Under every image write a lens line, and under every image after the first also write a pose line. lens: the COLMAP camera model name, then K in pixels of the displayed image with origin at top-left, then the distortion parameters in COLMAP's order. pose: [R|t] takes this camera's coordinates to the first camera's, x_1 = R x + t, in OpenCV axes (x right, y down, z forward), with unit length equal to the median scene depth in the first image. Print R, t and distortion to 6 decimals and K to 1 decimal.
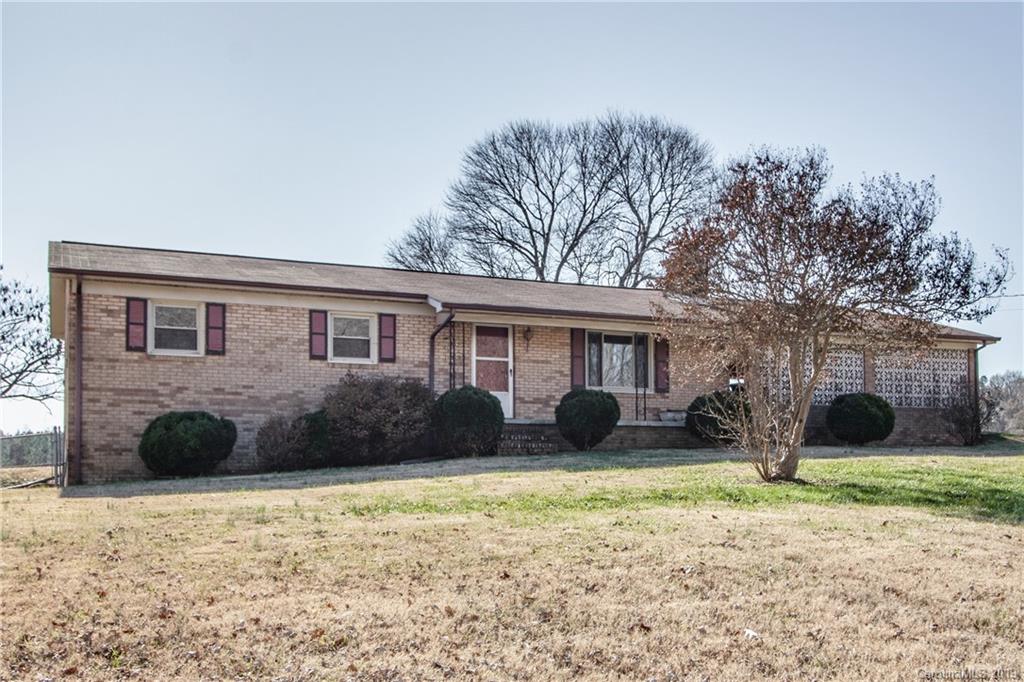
lens RADIAL K [[1784.5, 0, 511.6], [0, 1784.5, 343.1], [0, 0, 1]] dist [0.038236, 0.000000]
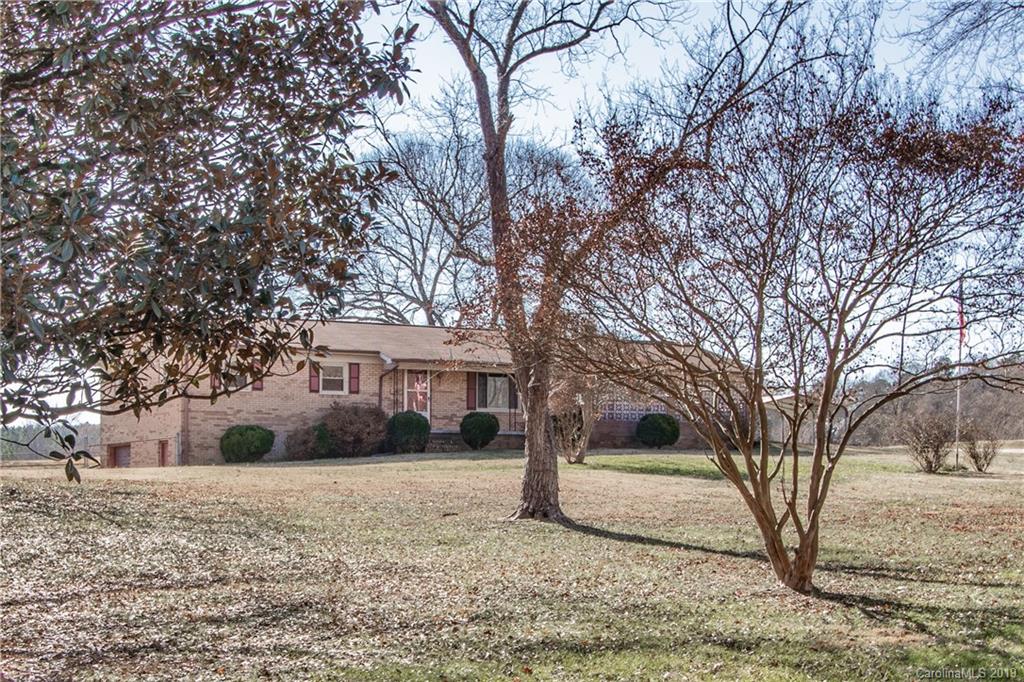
lens RADIAL K [[1784.5, 0, 511.7], [0, 1784.5, 340.5], [0, 0, 1]] dist [0.038236, 0.000000]
pose [[0.997440, 0.013322, 0.070252, -0.041671], [-0.013170, 0.999910, -0.002623, -0.034307], [-0.070280, 0.001692, 0.997526, -0.601055]]
